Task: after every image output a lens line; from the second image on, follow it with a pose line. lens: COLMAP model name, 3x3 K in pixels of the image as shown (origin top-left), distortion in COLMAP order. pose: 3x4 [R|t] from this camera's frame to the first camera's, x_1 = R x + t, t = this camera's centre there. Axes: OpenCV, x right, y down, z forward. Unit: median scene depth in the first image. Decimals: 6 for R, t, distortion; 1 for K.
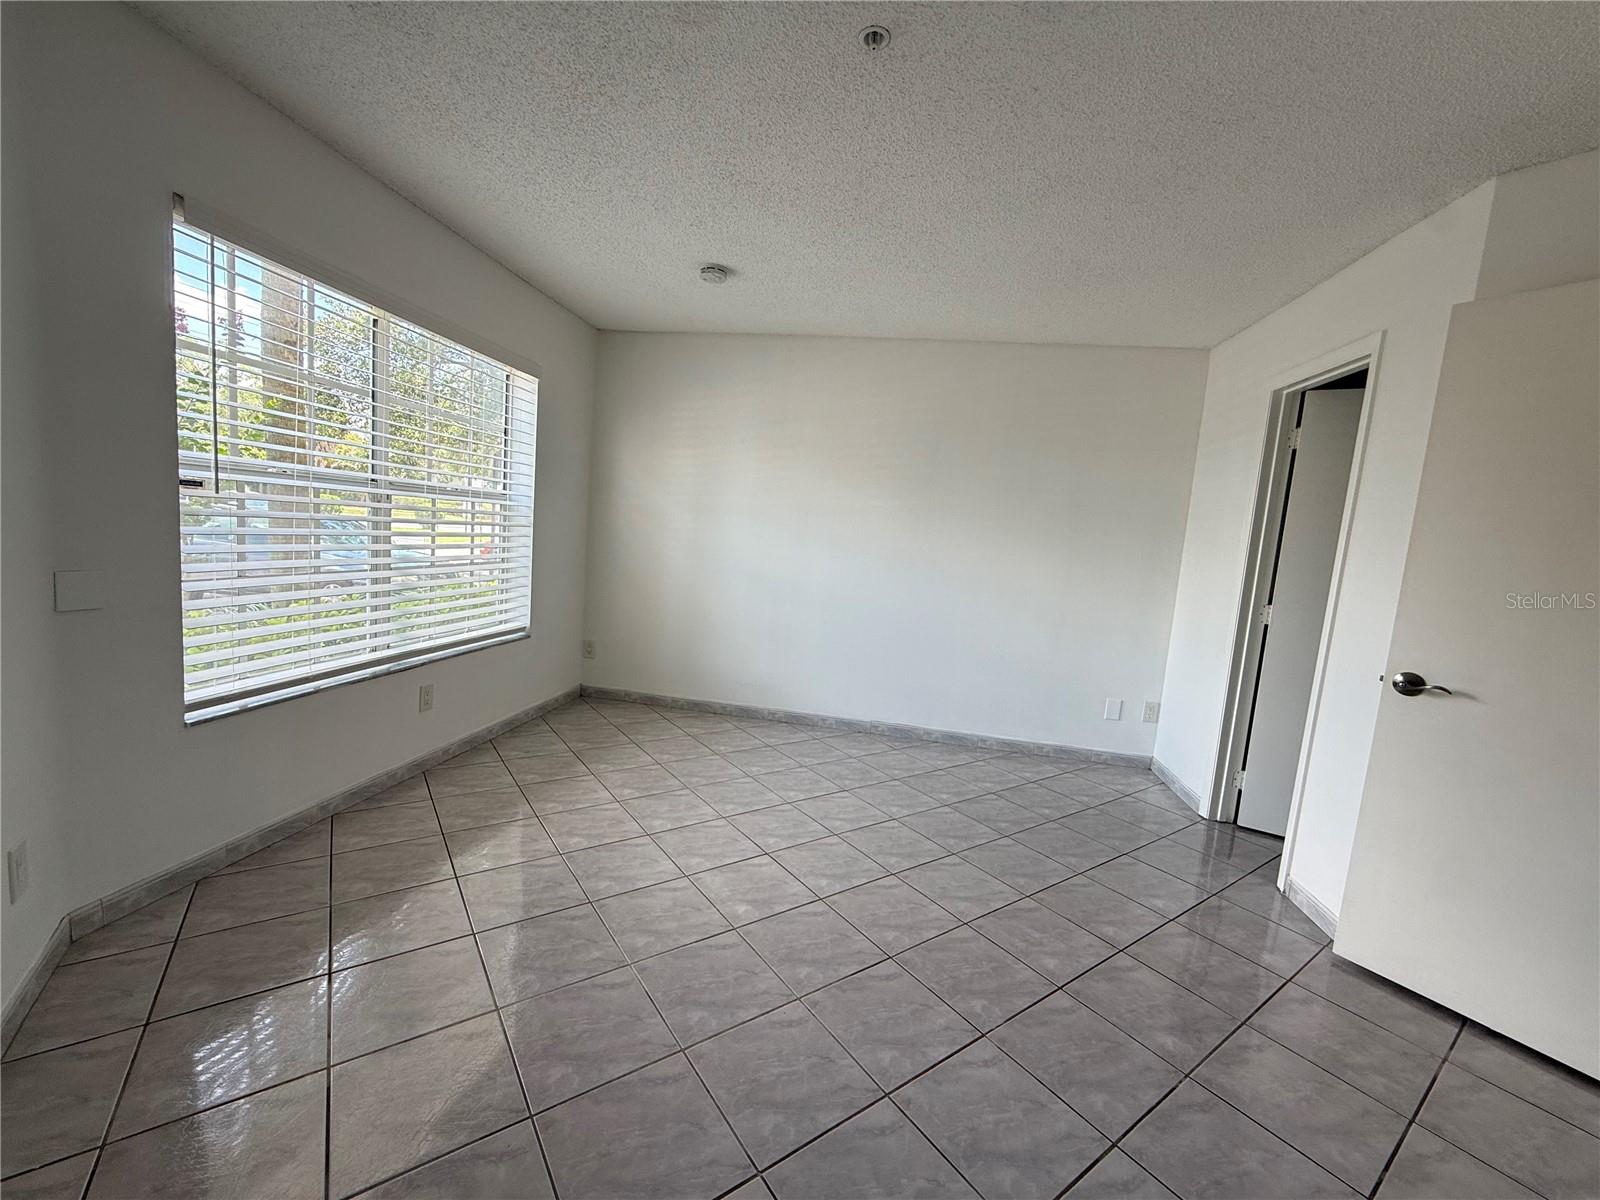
lens RADIAL K [[639.1, 0, 795.1], [0, 639.1, 600.8], [0, 0, 1]] dist [0.000136, -0.000015]
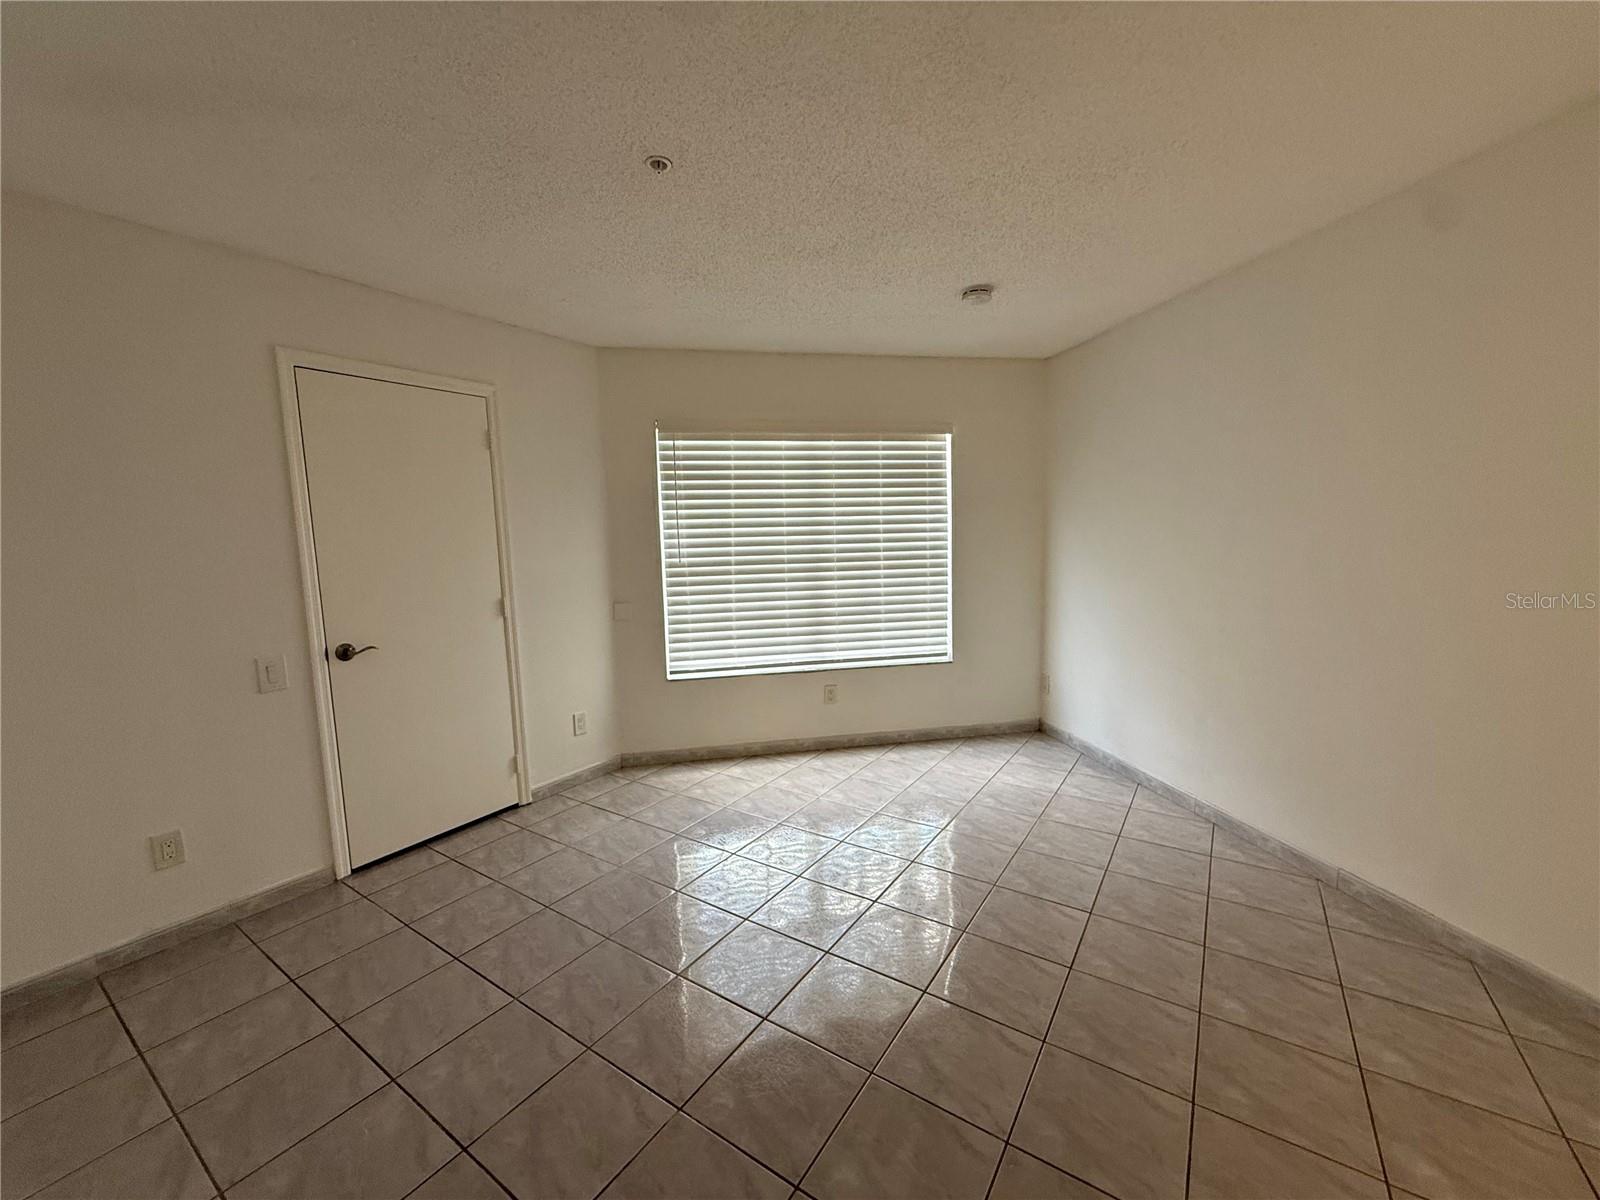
lens RADIAL K [[639.1, 0, 795.1], [0, 639.1, 600.8], [0, 0, 1]] dist [0.000136, -0.000015]
pose [[0.340715, 0.009639, -0.940117, 0.627581], [-0.048702, 0.998786, -0.007411, -0.034806], [0.938904, 0.048311, 0.340771, 0.410240]]
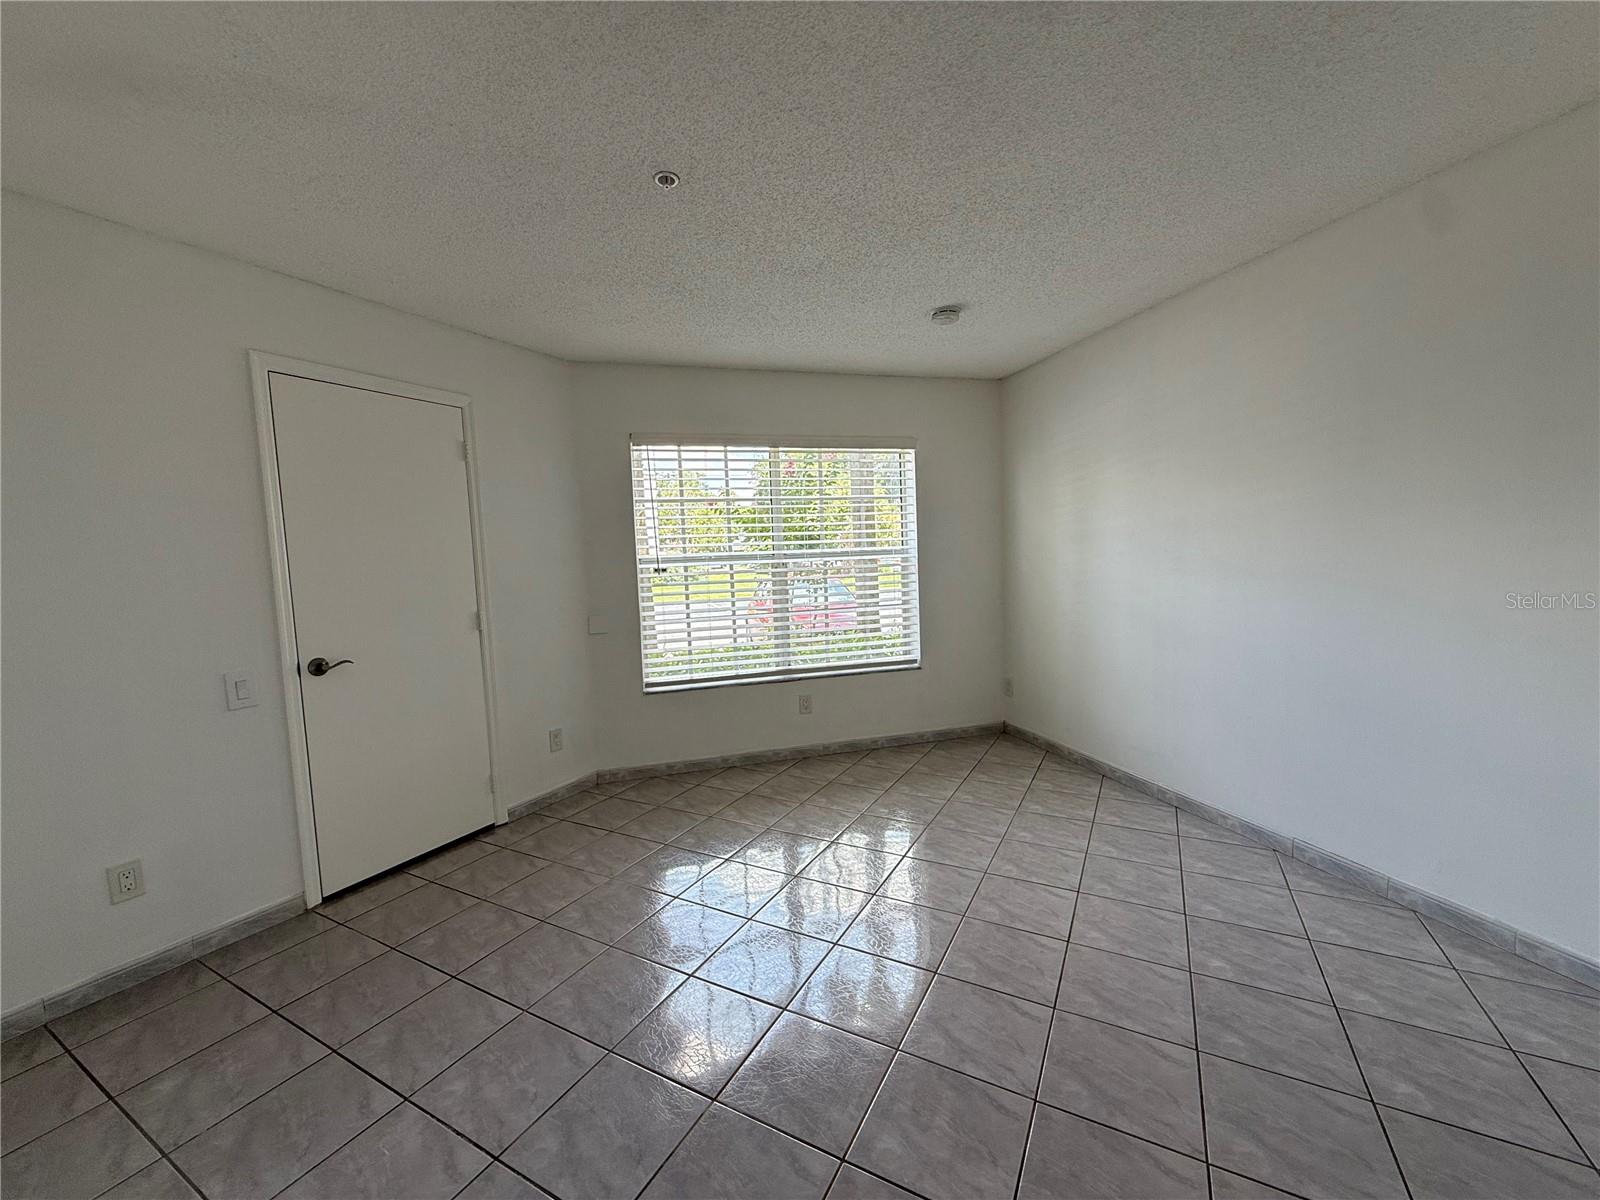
lens RADIAL K [[639.1, 0, 795.1], [0, 639.1, 600.8], [0, 0, 1]] dist [0.000136, -0.000015]
pose [[0.423224, -0.033668, -0.905399, 0.622962], [-0.024982, 0.998496, -0.048808, -0.004643], [0.905681, 0.043275, 0.421746, 0.347221]]
